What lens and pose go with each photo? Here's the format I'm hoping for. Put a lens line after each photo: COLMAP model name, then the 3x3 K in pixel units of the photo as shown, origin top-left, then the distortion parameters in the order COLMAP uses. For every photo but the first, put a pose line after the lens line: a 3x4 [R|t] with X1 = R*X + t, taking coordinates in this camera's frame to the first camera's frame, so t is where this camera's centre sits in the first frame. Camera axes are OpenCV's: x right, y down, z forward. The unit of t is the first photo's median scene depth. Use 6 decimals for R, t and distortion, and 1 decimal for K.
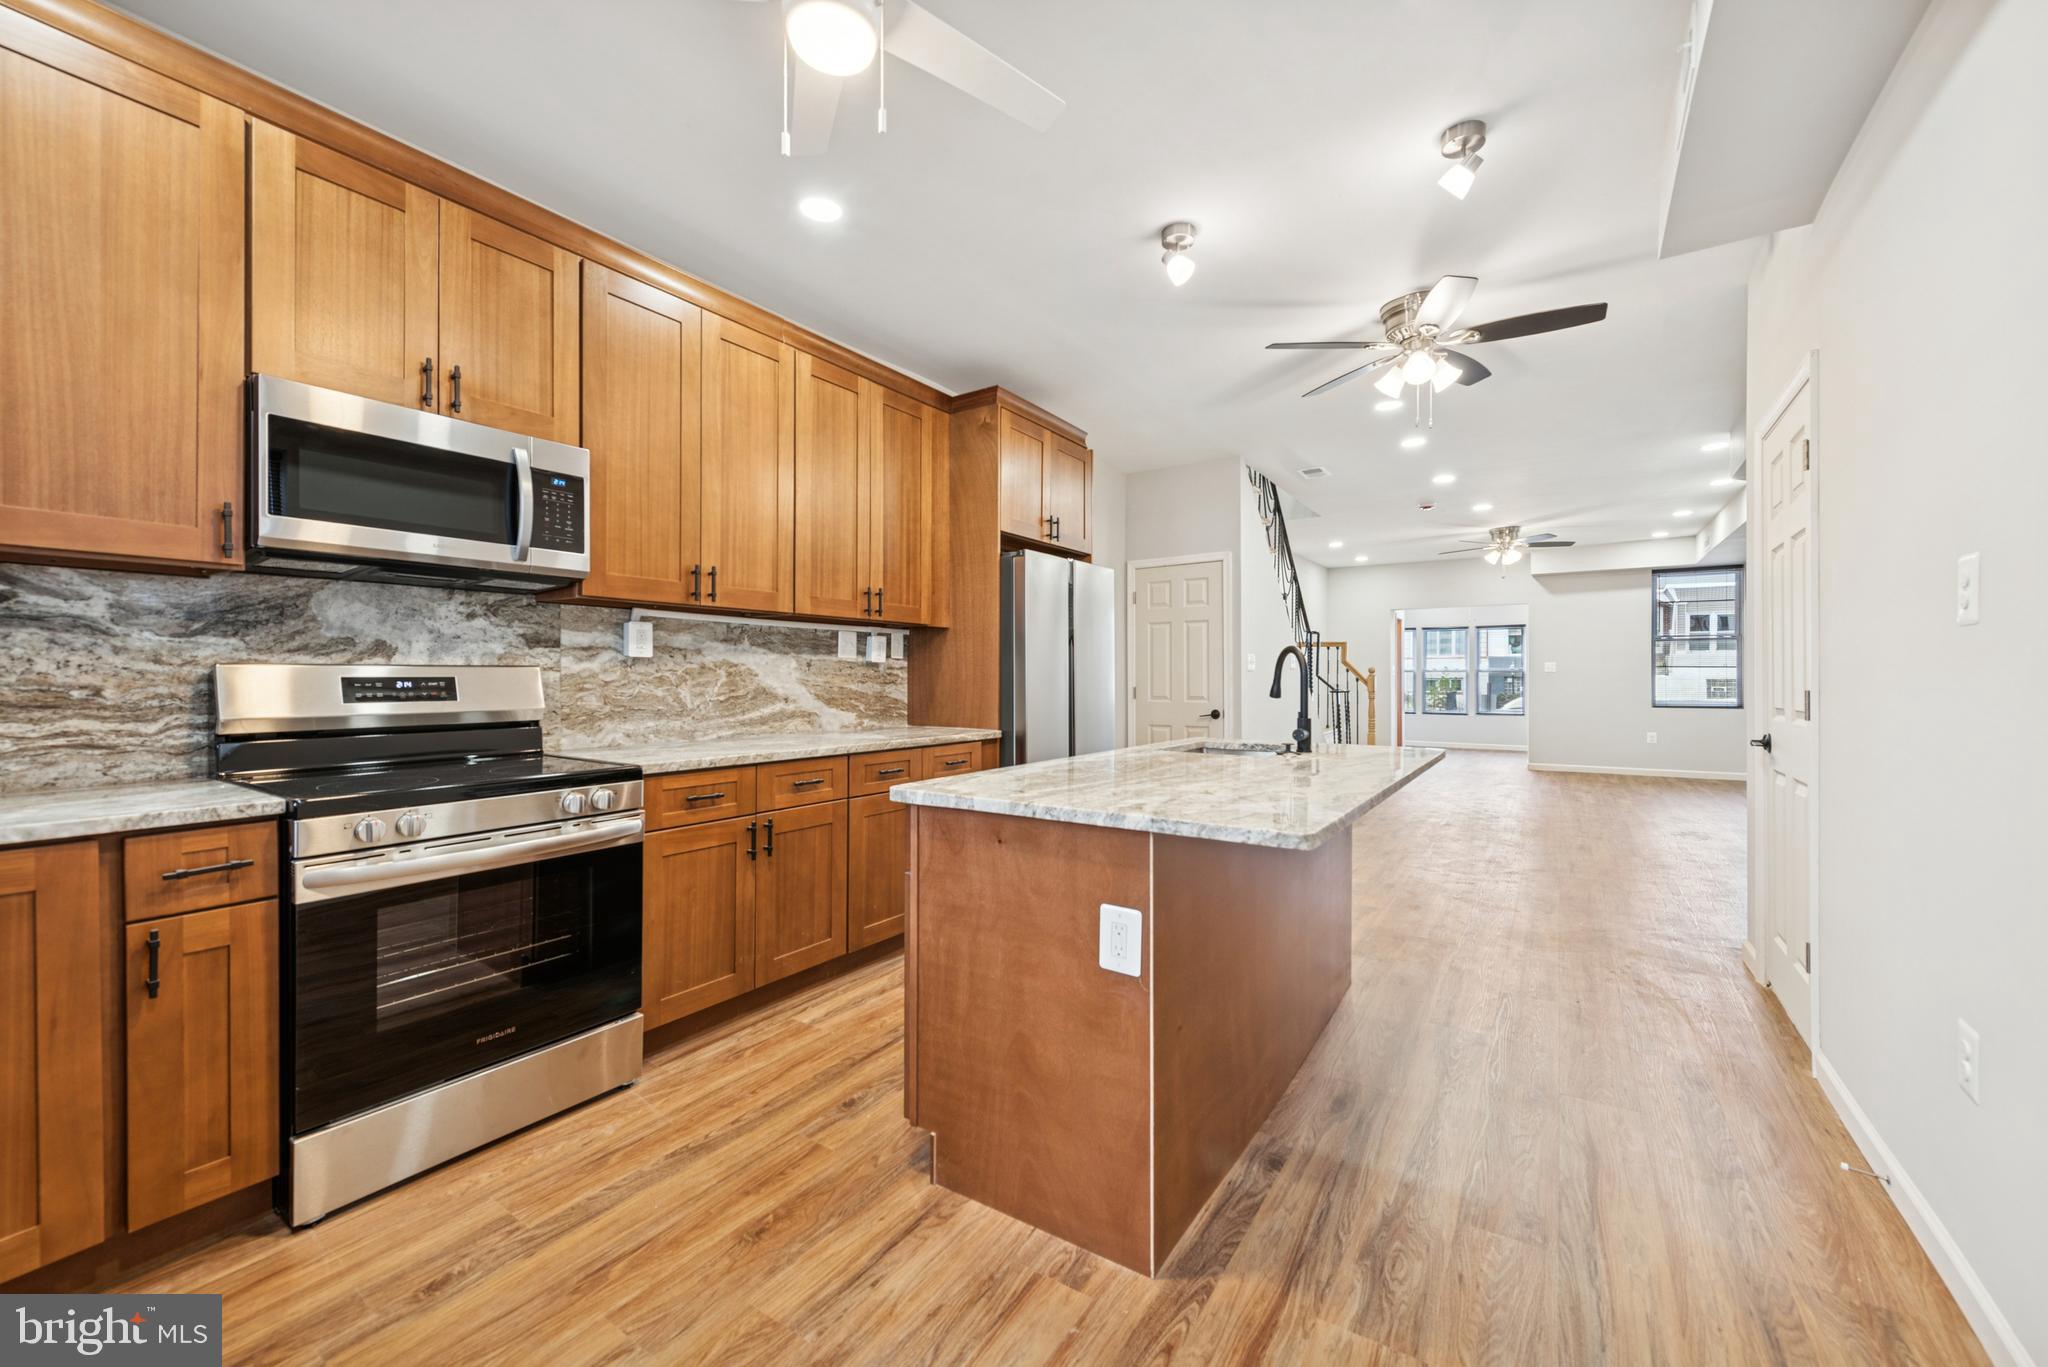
lens RADIAL K [[803.7, 0, 988.5], [0, 803.7, 672.6], [0, 0, 1]] dist [0.000619, -0.000287]
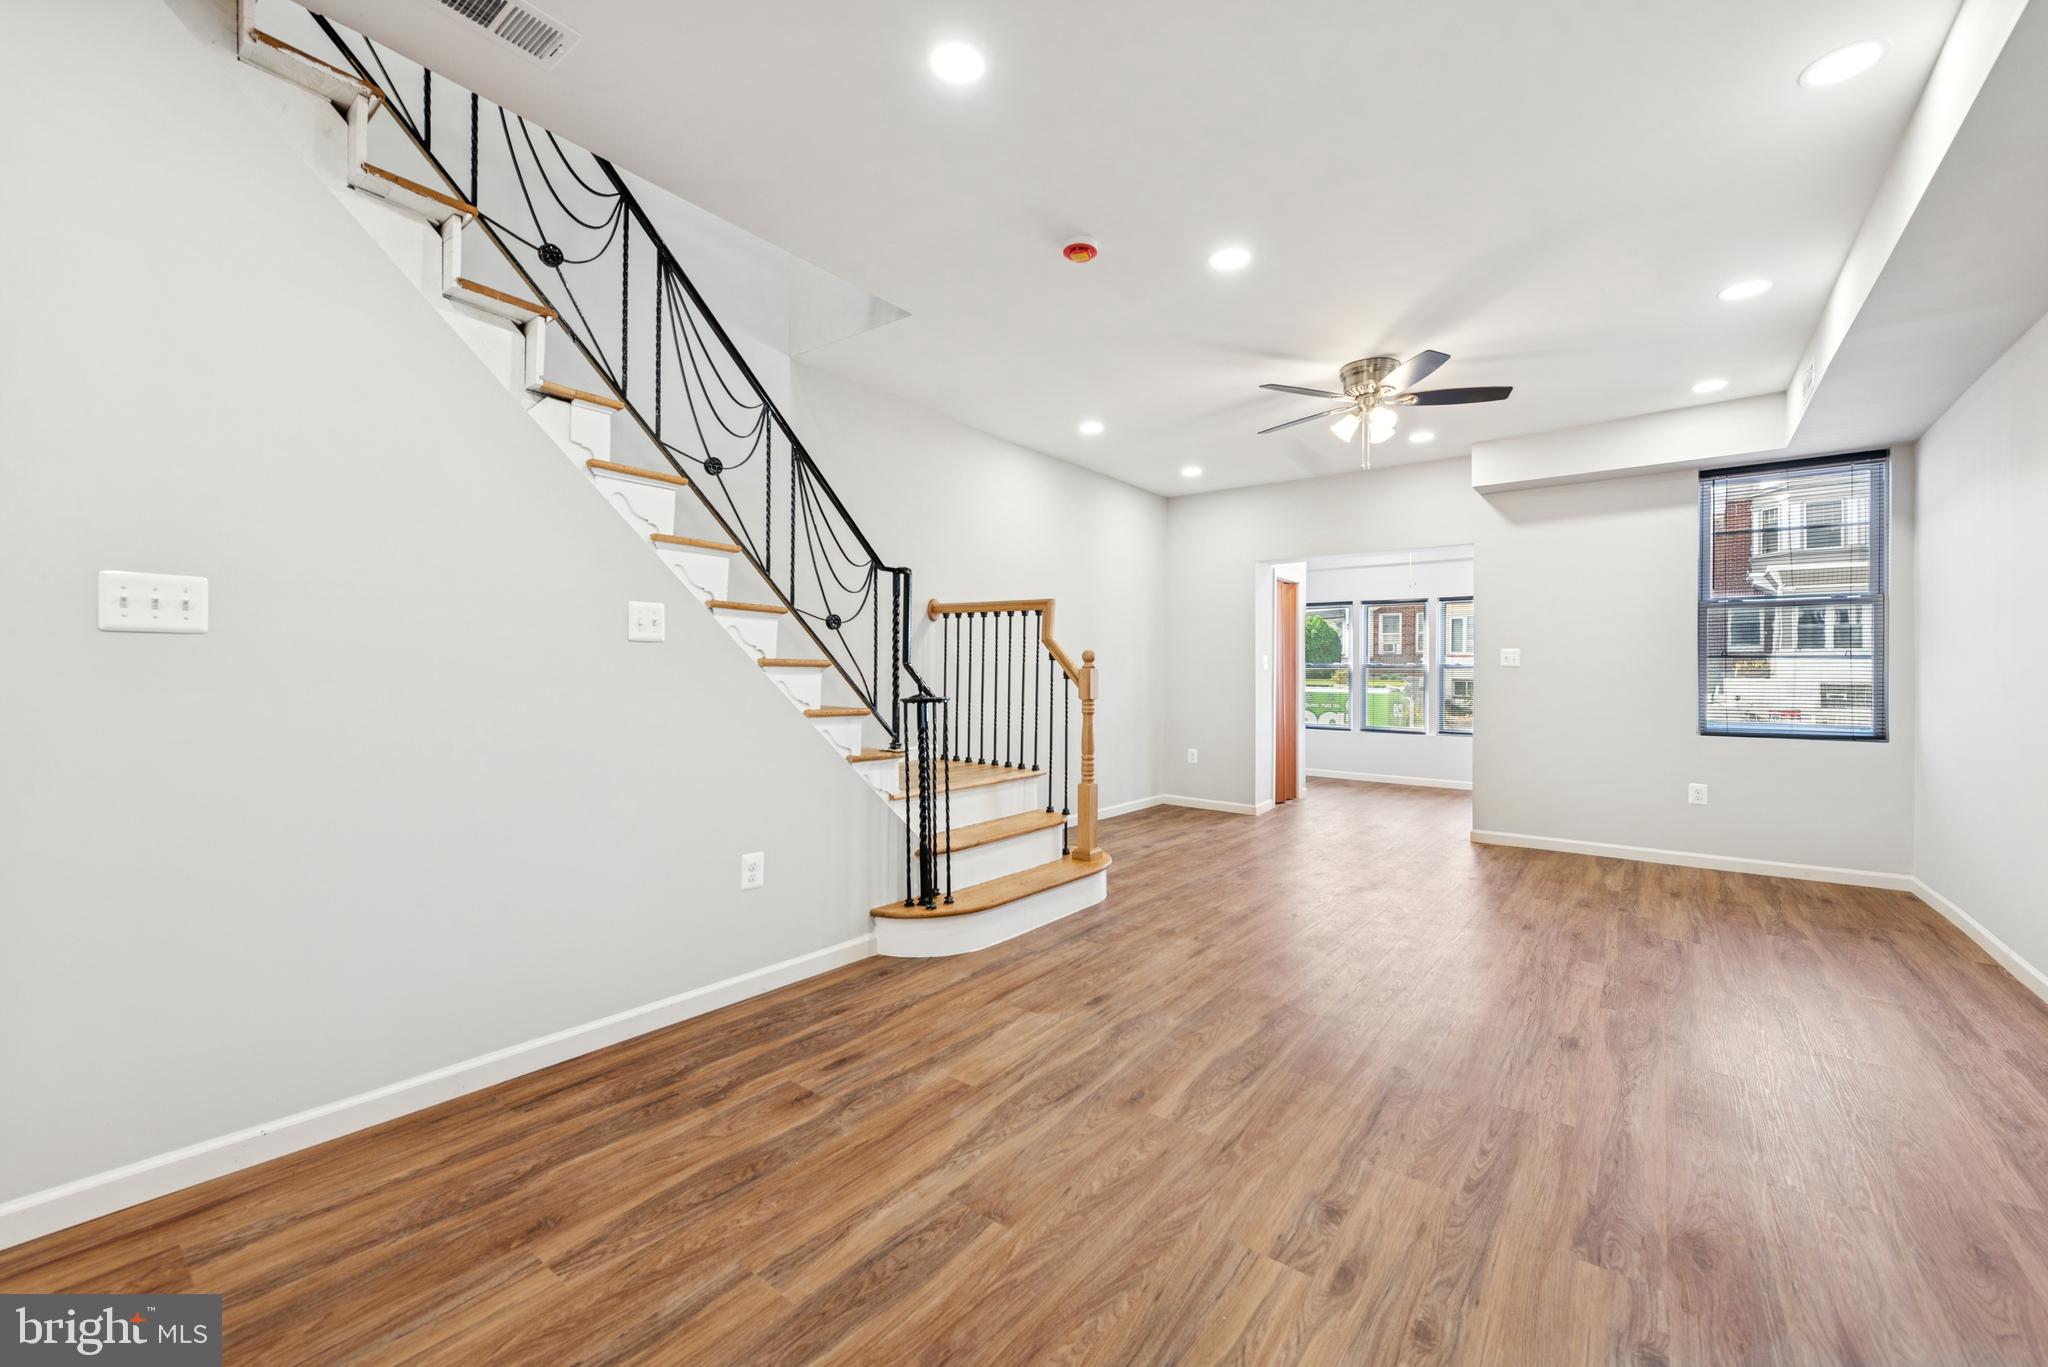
lens RADIAL K [[803.7, 0, 1024.3], [0, 803.7, 677.0], [0, 0, 1]] dist [0.000619, -0.000287]
pose [[0.998371, 0.005895, -0.056754, 0.422464], [-0.006099, 0.999976, -0.003427, 0.010403], [0.056733, 0.003768, 0.998382, 0.460155]]
